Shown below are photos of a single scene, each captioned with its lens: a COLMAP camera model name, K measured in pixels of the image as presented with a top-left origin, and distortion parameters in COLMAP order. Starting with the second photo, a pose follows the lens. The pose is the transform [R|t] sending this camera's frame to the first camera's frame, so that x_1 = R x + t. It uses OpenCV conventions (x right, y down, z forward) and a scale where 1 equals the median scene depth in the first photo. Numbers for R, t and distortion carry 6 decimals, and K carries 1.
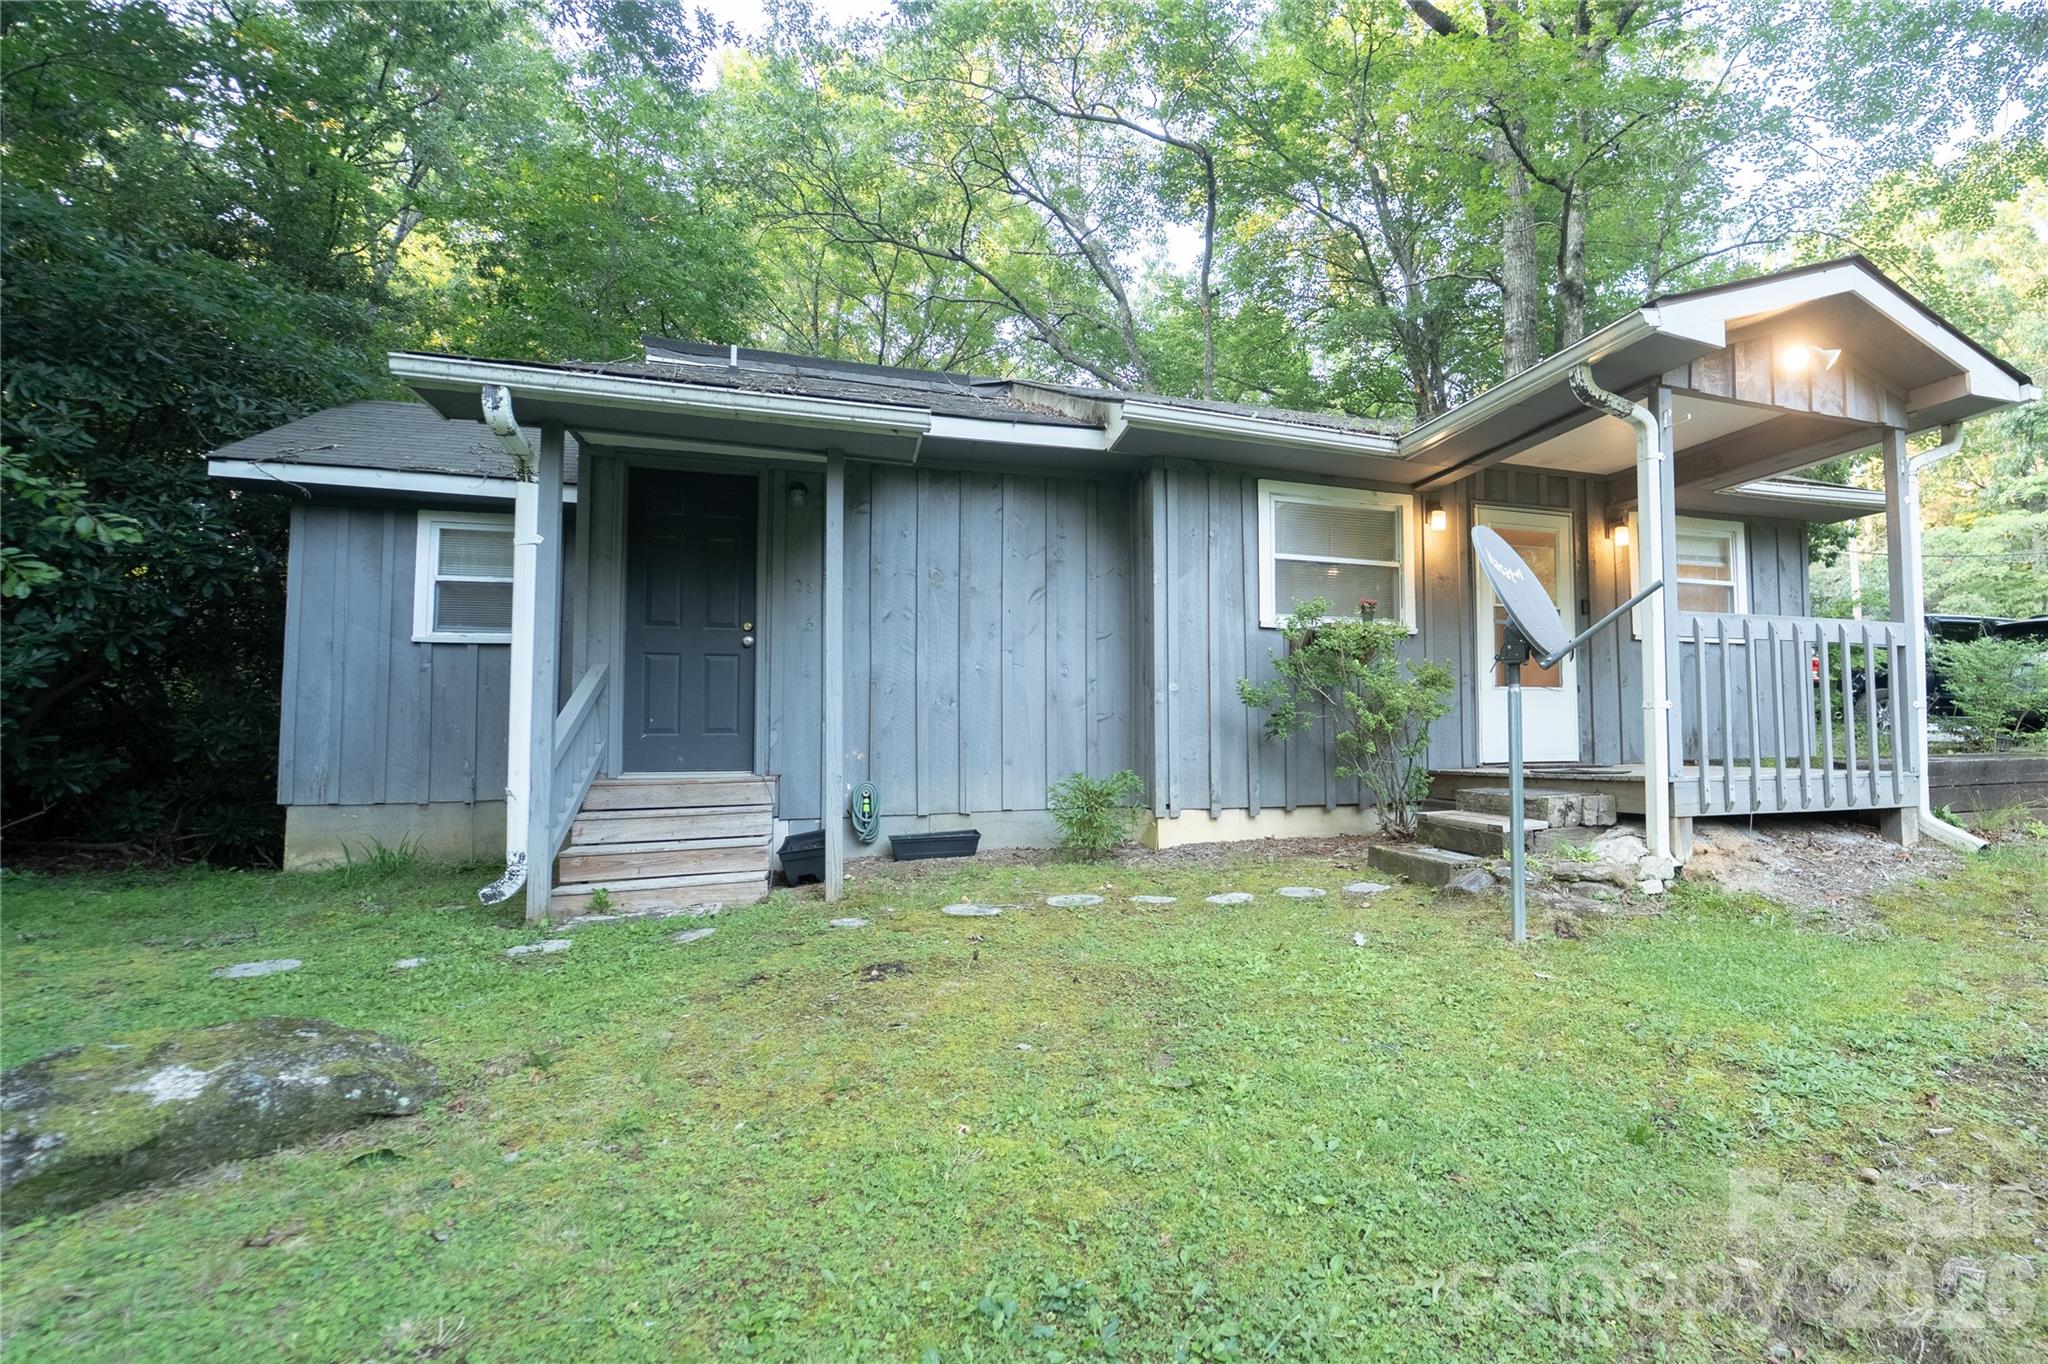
lens RADIAL K [[835.3, 0, 1028.8], [0, 835.3, 689.6], [0, 0, 1]] dist [-0.016928, 0.000262]
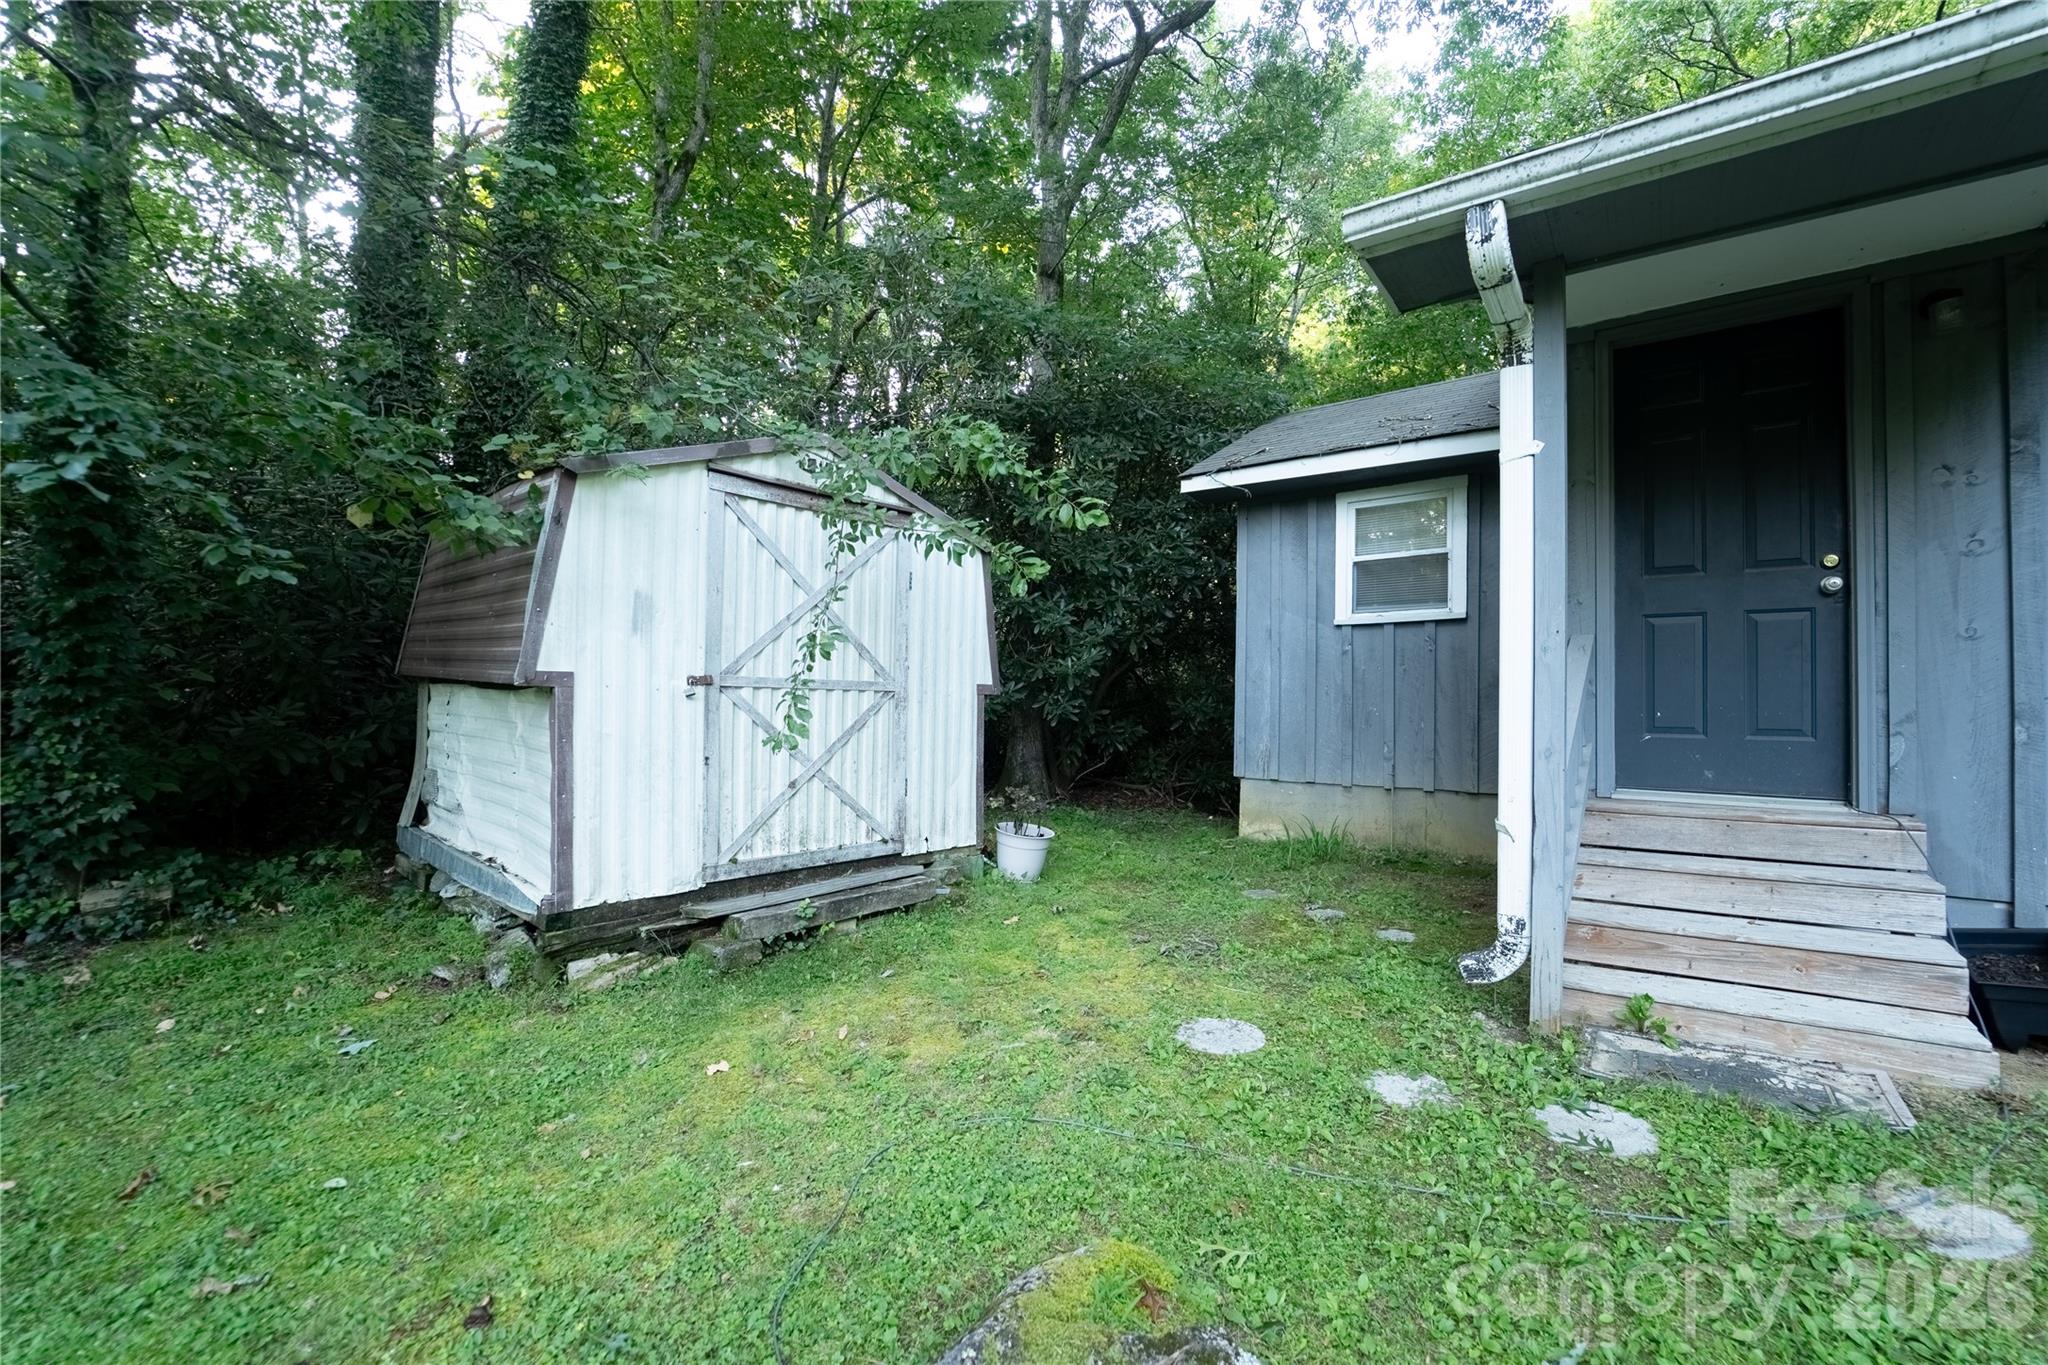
lens RADIAL K [[835.3, 0, 1028.8], [0, 835.3, 690.1], [0, 0, 1]] dist [-0.016928, 0.000262]
pose [[0.558864, -0.001486, -0.829258, -0.117223], [0.026079, 0.999535, 0.015784, -0.004410], [0.828849, -0.030448, 0.558643, 0.127284]]
